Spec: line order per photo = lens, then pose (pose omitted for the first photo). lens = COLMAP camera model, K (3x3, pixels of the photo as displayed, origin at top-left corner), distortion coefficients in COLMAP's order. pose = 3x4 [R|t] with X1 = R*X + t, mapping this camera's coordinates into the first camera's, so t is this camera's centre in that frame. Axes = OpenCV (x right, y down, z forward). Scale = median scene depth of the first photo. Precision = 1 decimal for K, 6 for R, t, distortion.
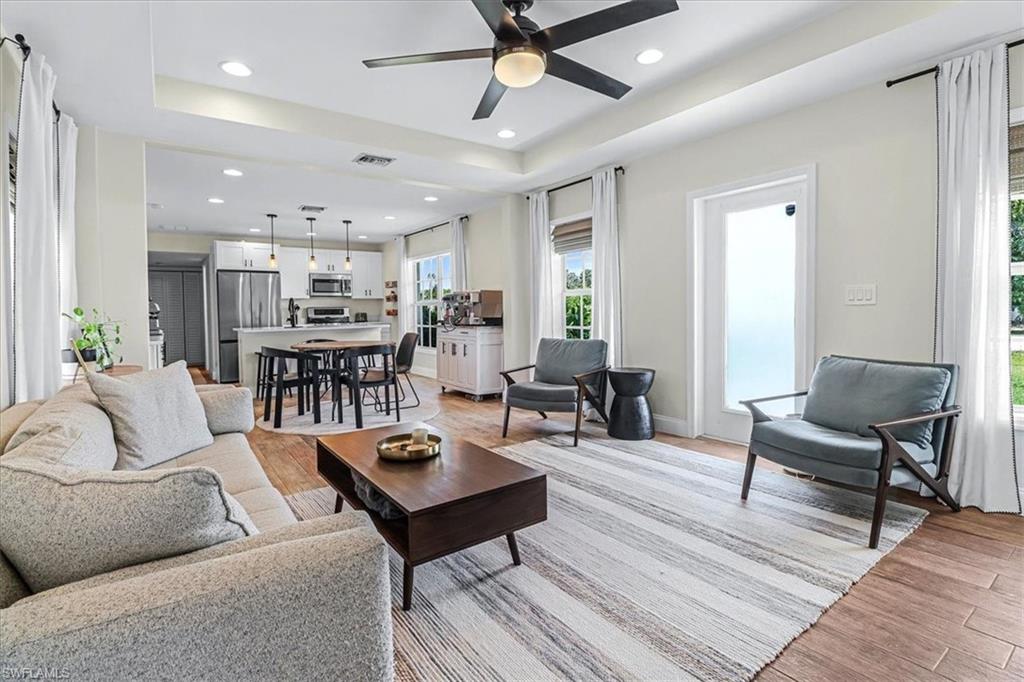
lens RADIAL K [[493.0, 0, 507.9], [0, 493.0, 324.6], [0, 0, 1]] dist [-0.014368, -0.000139]
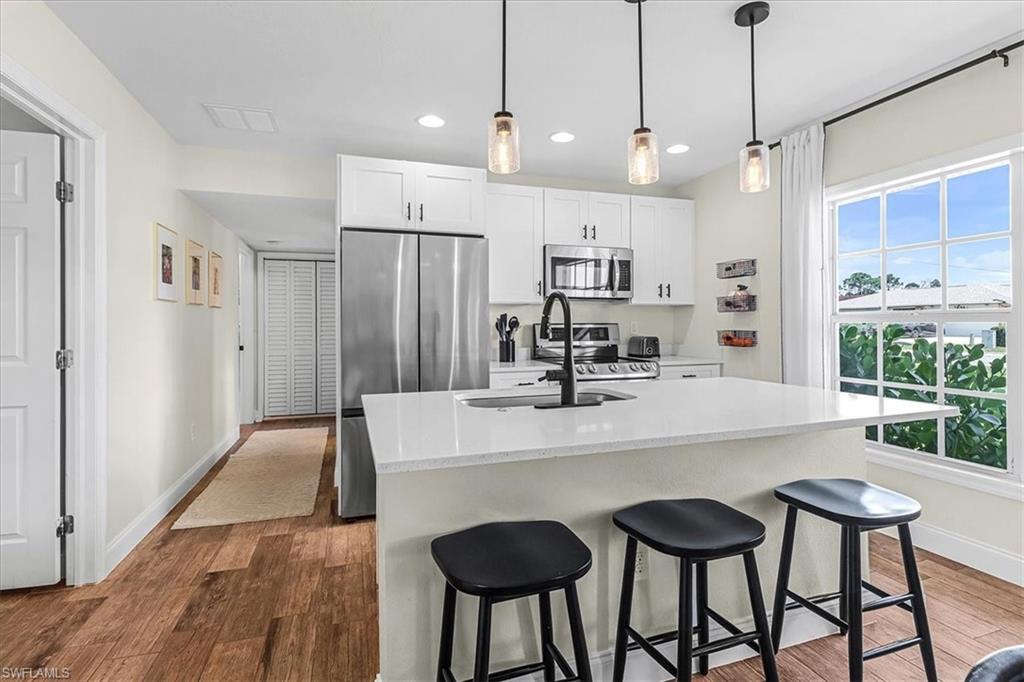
lens RADIAL K [[508.6, 0, 512.5], [0, 508.6, 321.2], [0, 0, 1]] dist [0.001834, -0.000002]
pose [[0.955839, 0.008918, -0.293755, -0.291918], [-0.018000, 0.999439, -0.028228, -0.023798], [0.293338, 0.032269, 0.955464, 0.557524]]
